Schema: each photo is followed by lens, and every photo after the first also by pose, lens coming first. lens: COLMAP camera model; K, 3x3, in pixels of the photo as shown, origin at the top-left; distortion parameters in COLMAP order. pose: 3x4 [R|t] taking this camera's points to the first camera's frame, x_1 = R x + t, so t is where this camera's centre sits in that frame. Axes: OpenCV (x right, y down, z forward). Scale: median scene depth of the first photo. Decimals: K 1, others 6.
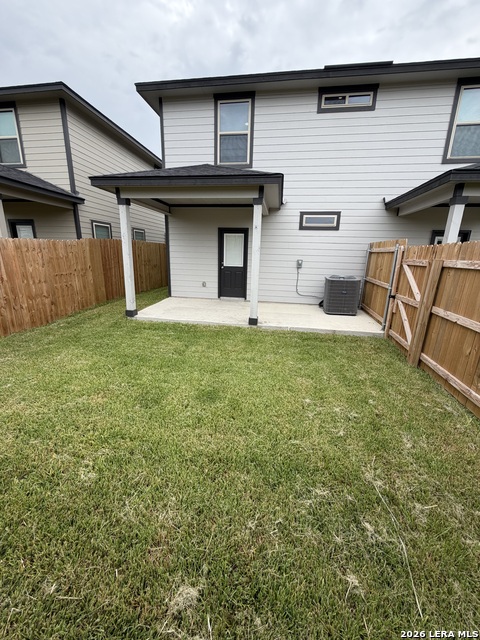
lens RADIAL K [[260.3, 0, 239.0], [0, 260.3, 320.1], [0, 0, 1]] dist [-0.005949, -0.000047]
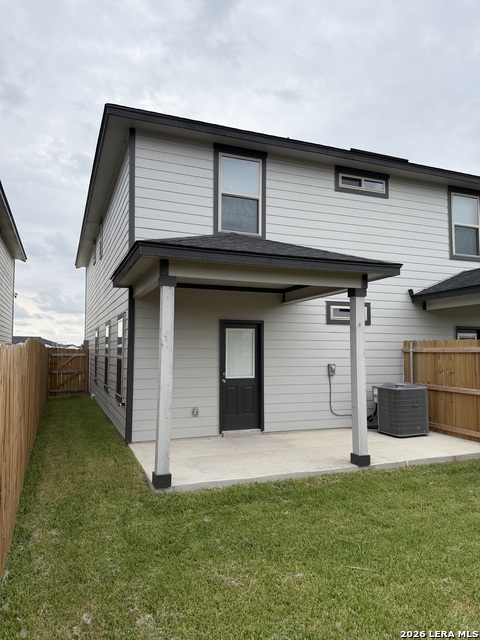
lens RADIAL K [[448.9, 0, 237.8], [0, 448.9, 322.3], [0, 0, 1]] dist [0.042811, -0.054548]
pose [[0.860734, 0.009161, 0.508972, -0.666381], [0.146485, 0.953090, -0.264879, -0.058487], [-0.487523, 0.302547, 0.819016, 0.093758]]
